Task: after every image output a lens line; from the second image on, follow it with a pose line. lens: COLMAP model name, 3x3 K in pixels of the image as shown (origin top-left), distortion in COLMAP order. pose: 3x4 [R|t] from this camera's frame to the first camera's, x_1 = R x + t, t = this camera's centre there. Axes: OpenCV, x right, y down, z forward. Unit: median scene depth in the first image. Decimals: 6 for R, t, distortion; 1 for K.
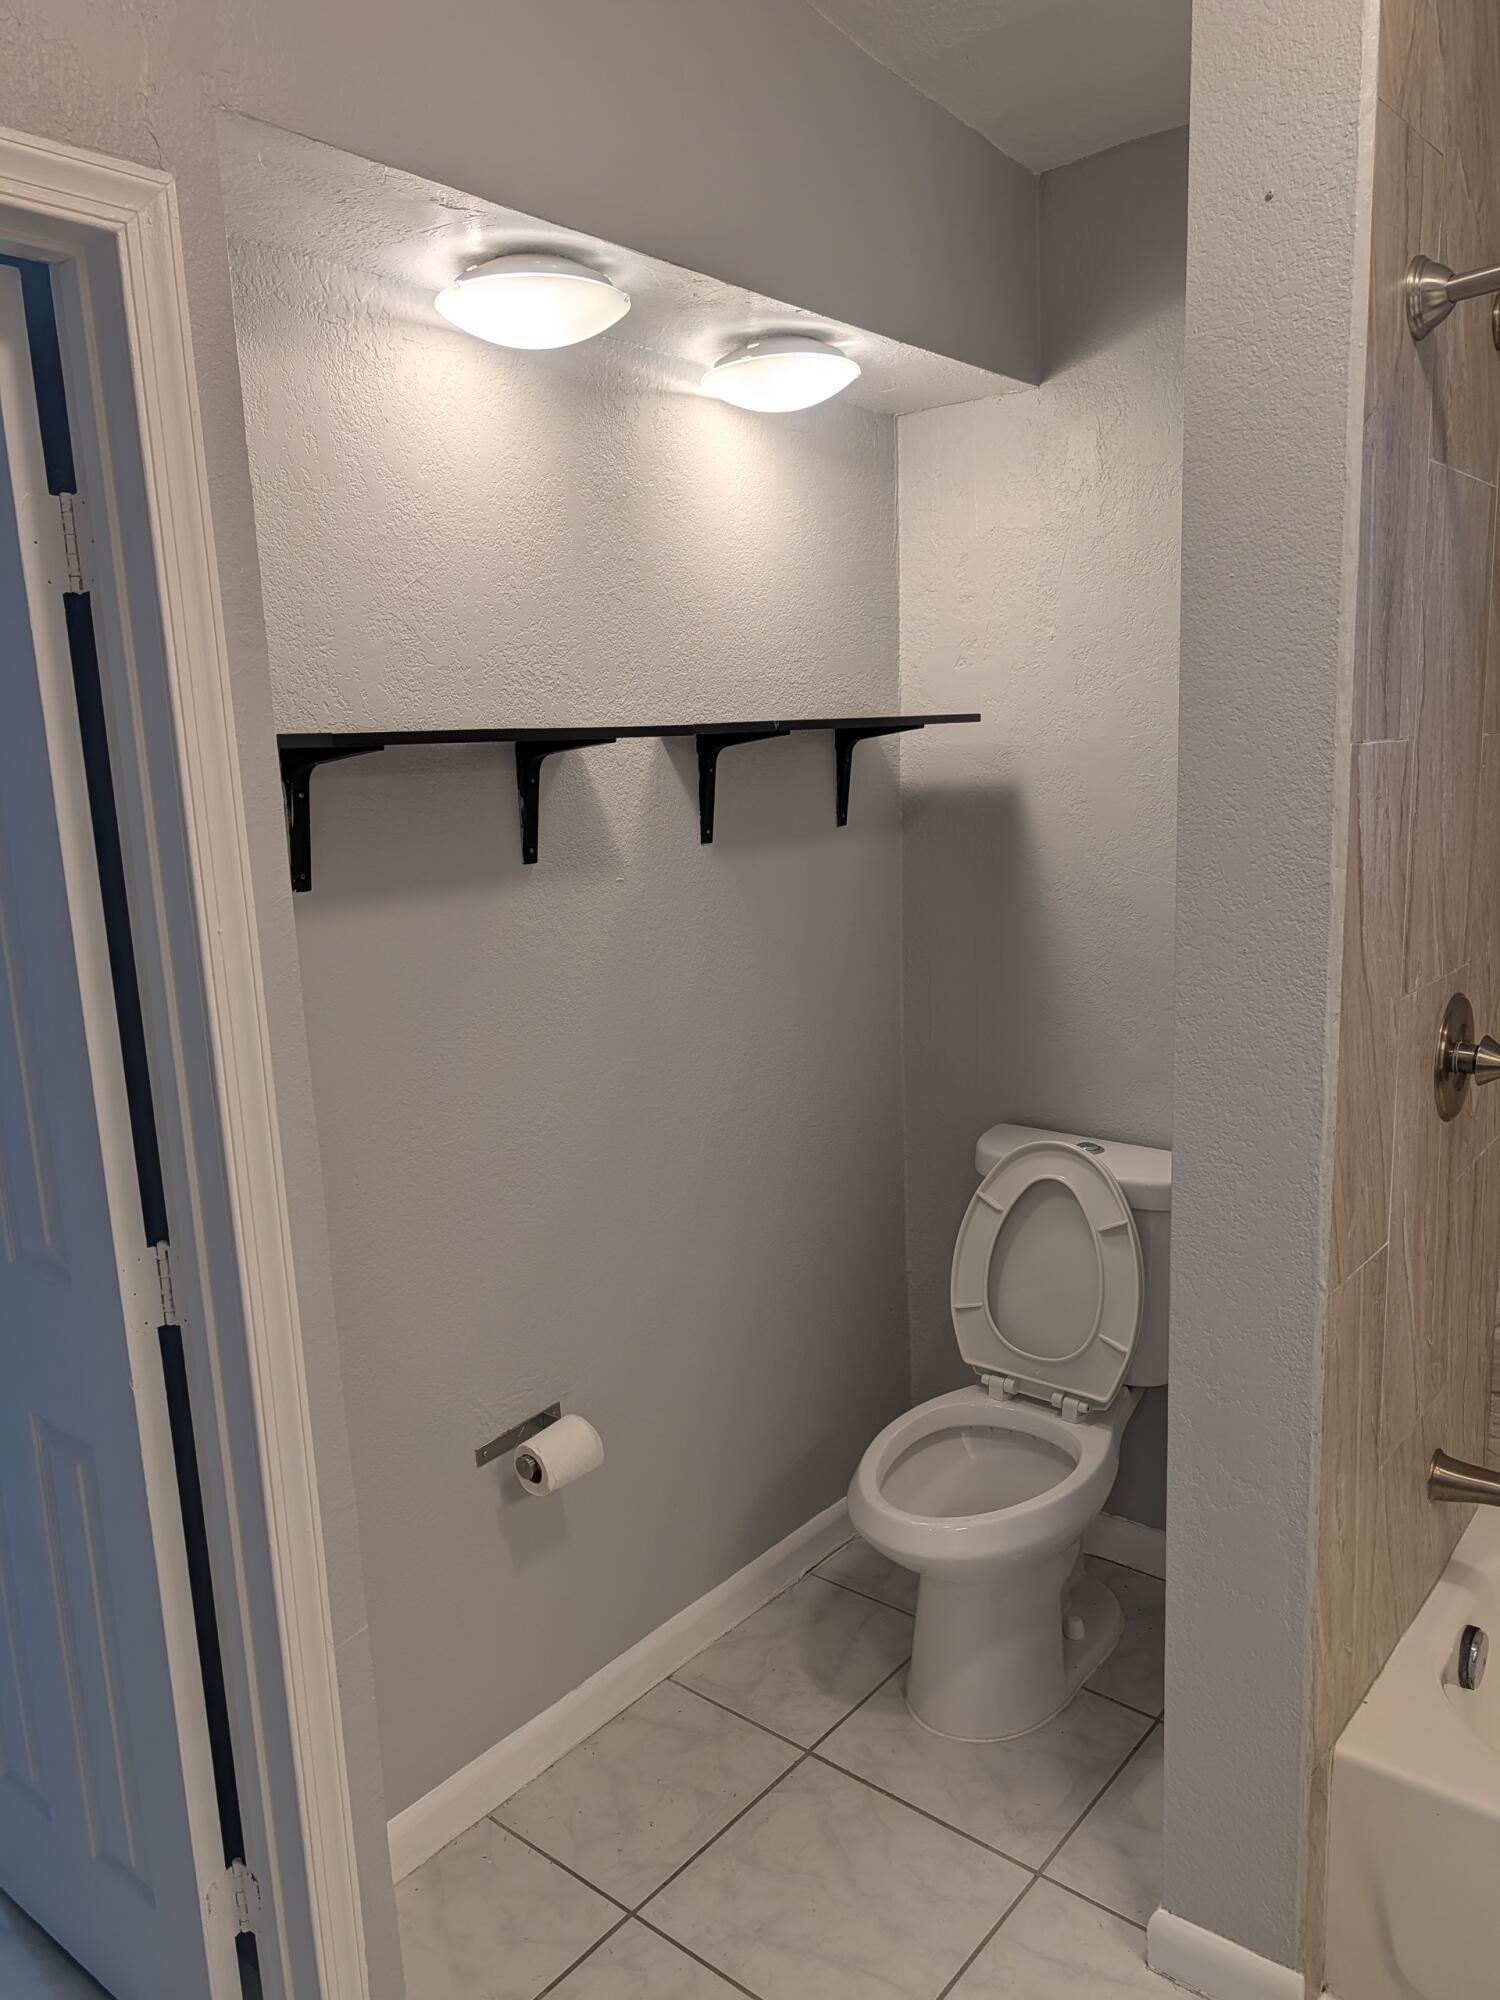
lens RADIAL K [[1438.1, 0, 748.0], [0, 1438.1, 1004.5], [0, 0, 1]] dist [0.019270, -0.009315]
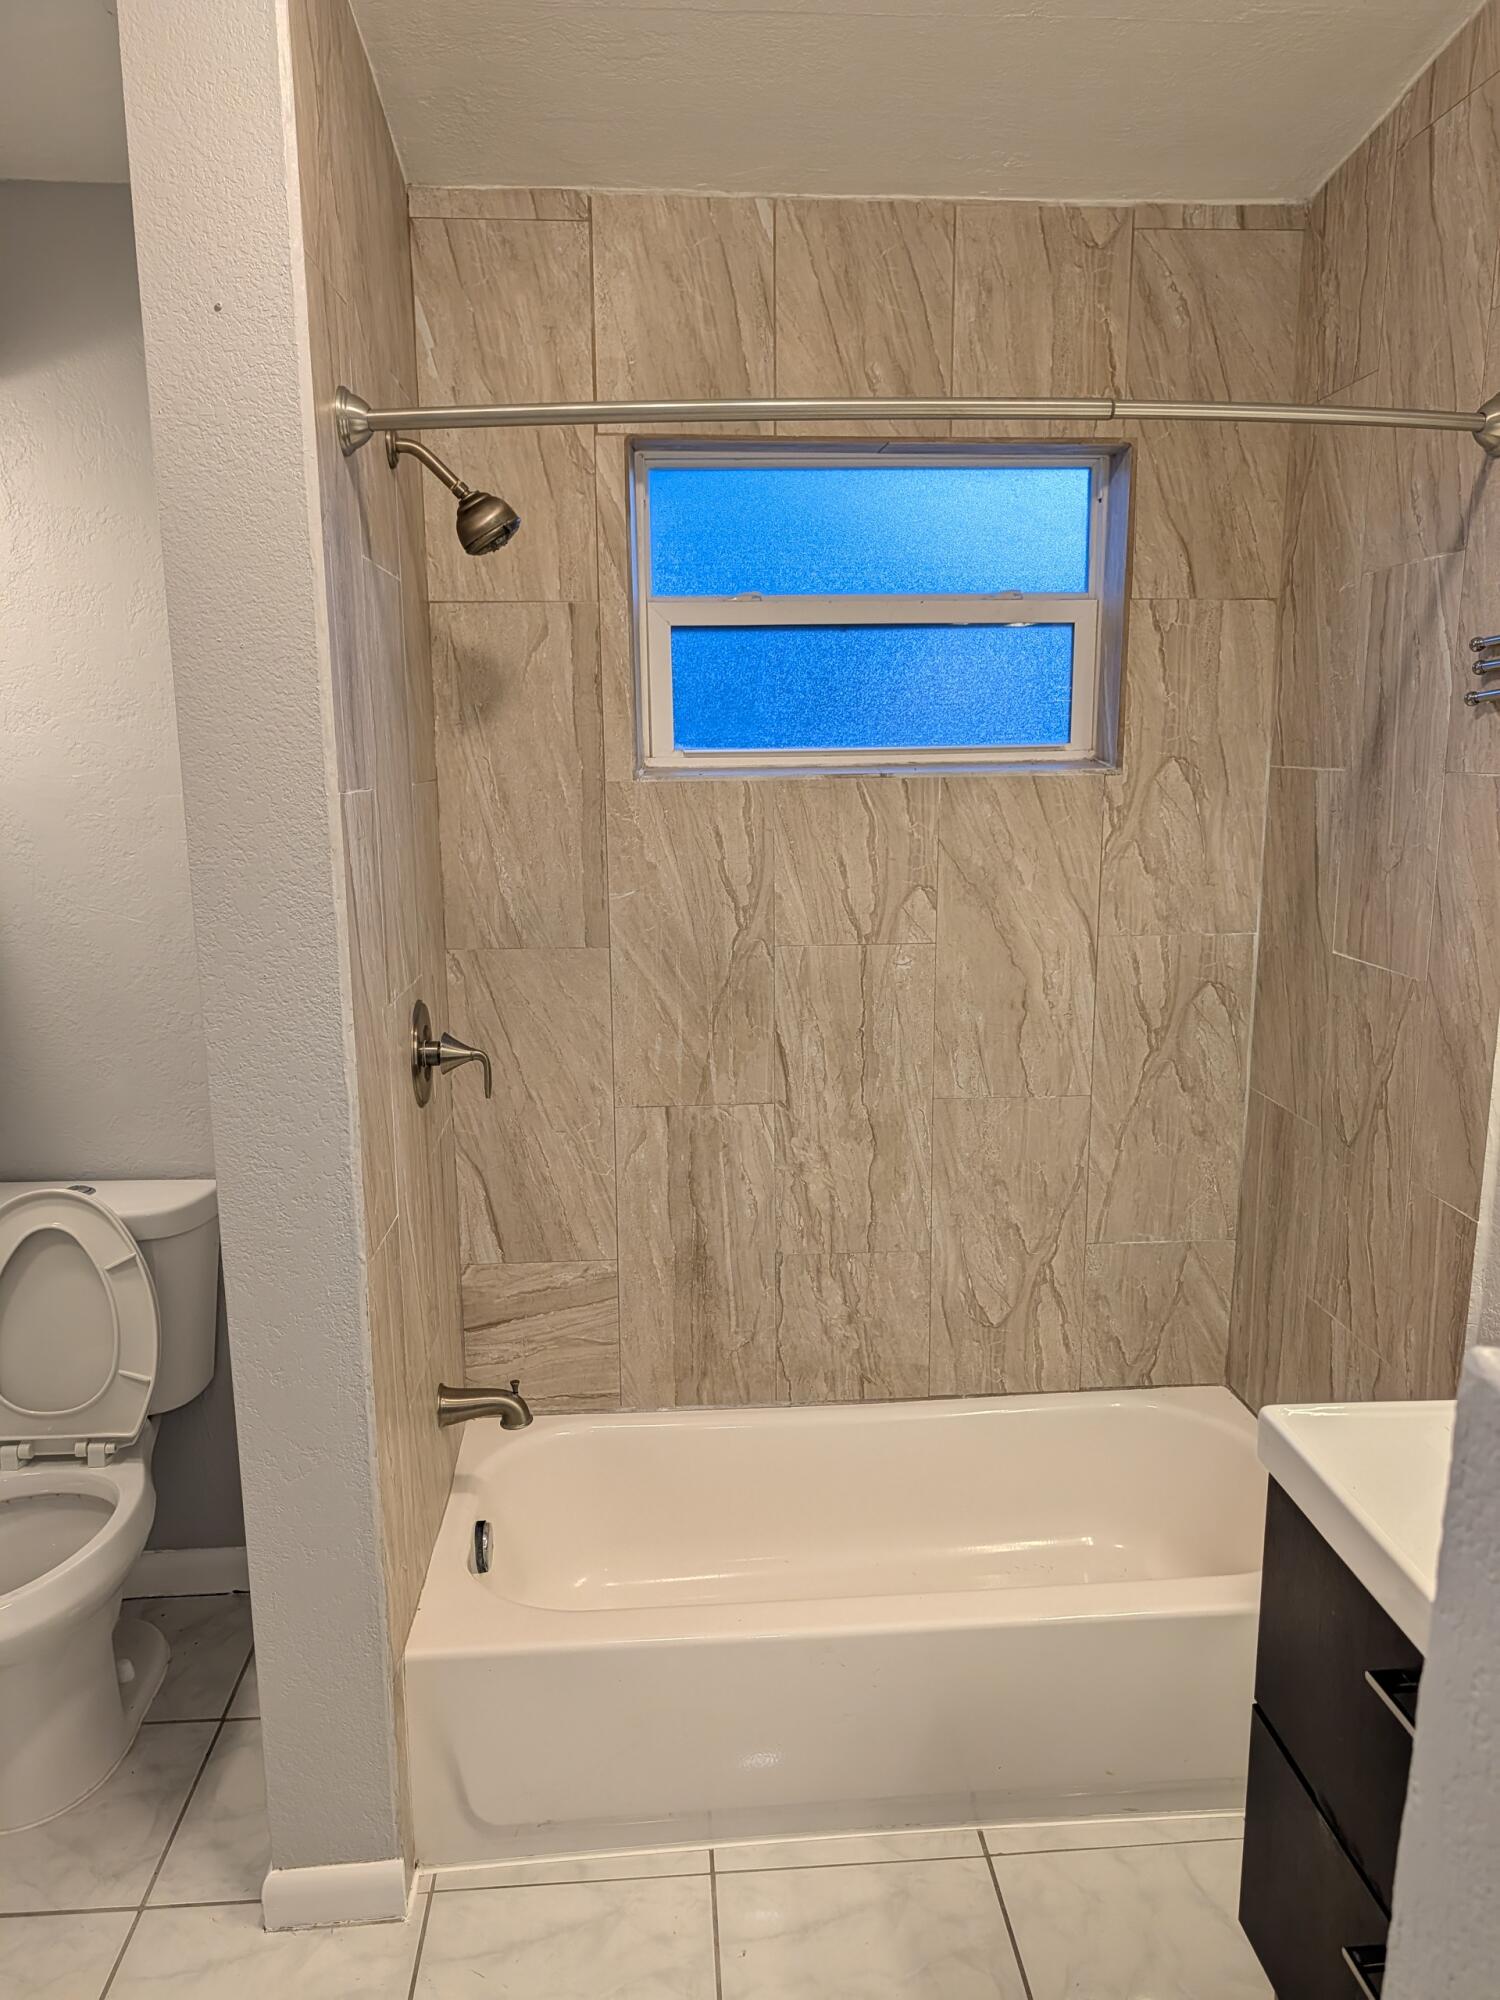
lens RADIAL K [[1438.1, 0, 752.6], [0, 1438.1, 1003.8], [0, 0, 1]] dist [0.019270, -0.009315]
pose [[0.722715, -0.087719, 0.685557, -0.134460], [0.102764, 0.994526, 0.018919, 0.001137], [-0.683463, 0.056777, 0.727773, -0.060602]]
